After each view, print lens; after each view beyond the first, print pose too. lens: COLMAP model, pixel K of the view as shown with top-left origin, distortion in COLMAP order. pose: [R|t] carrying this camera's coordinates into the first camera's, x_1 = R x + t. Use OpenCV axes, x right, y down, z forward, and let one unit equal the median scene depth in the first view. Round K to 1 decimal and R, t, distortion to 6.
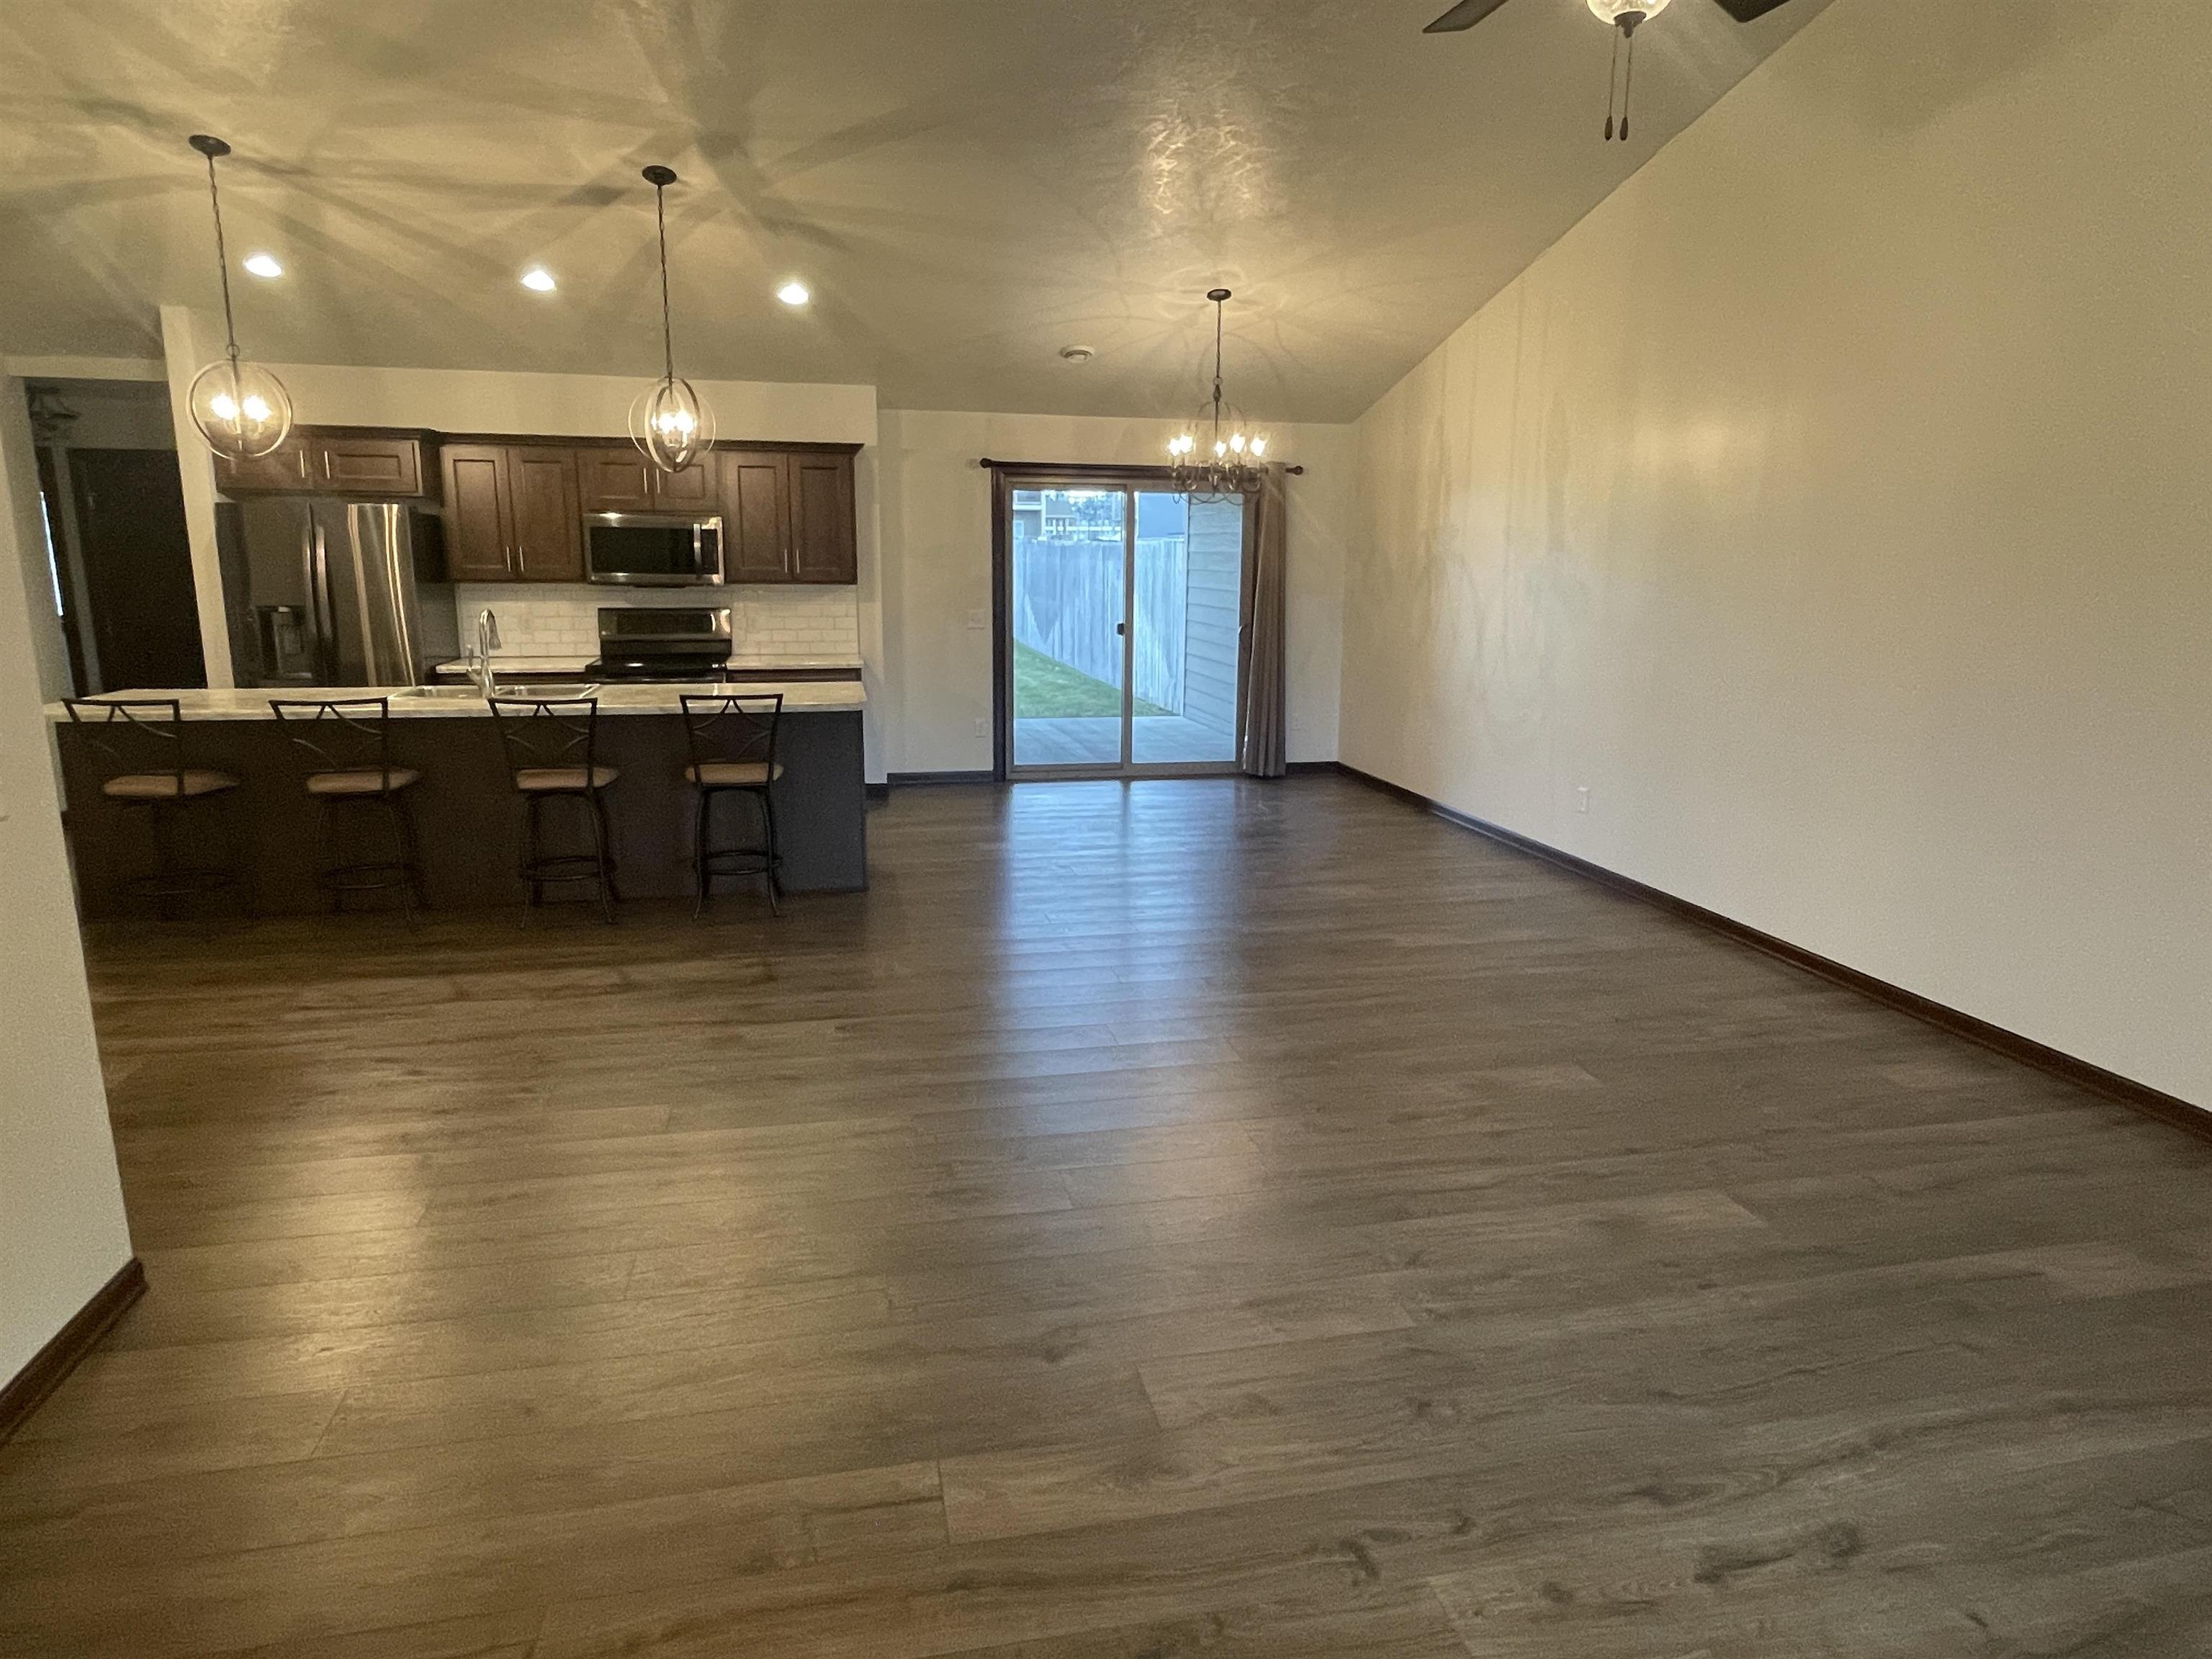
lens RADIAL K [[1301.5, 0, 1110.2], [0, 1301.5, 828.1], [0, 0, 1]] dist [0.007715, -0.002863]
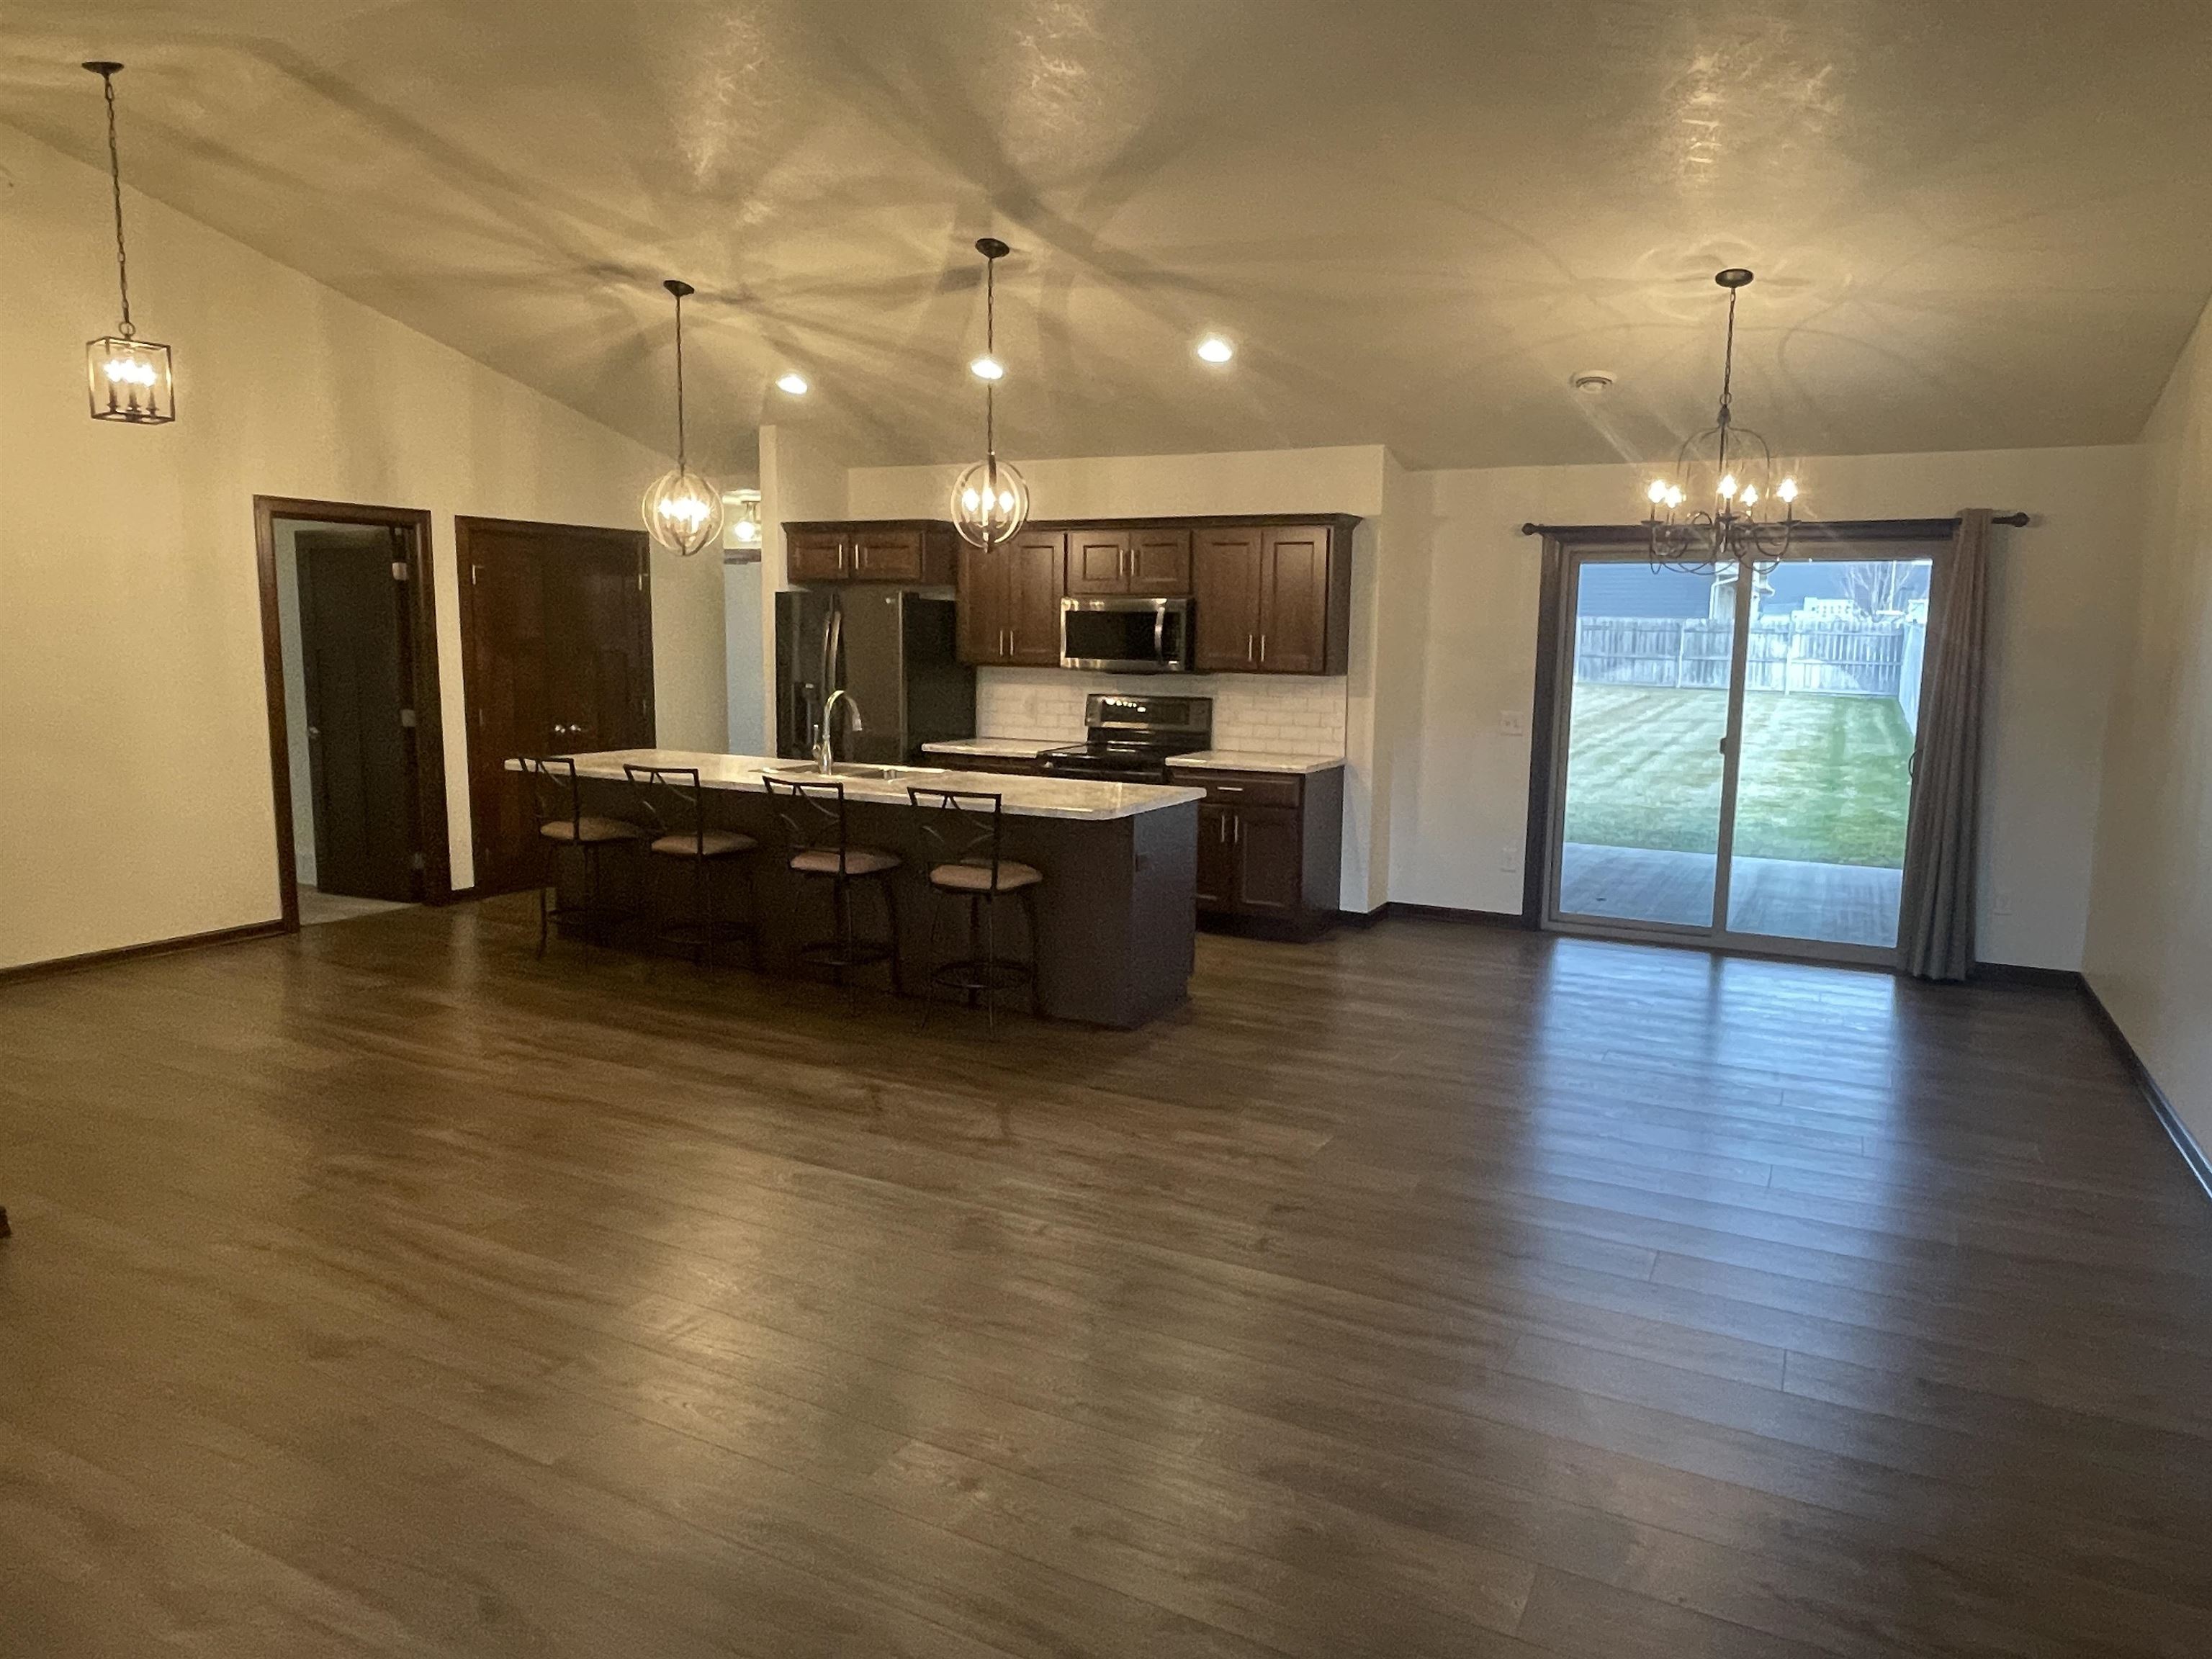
lens RADIAL K [[1420.2, 0, 1119.4], [0, 1420.2, 834.7], [0, 0, 1]] dist [-0.000866, 0.006459]
pose [[0.770446, 0.094137, -0.630517, 0.299644], [-0.139411, 0.989978, -0.022545, -0.045357], [0.622076, 0.105271, 0.775848, 0.209244]]
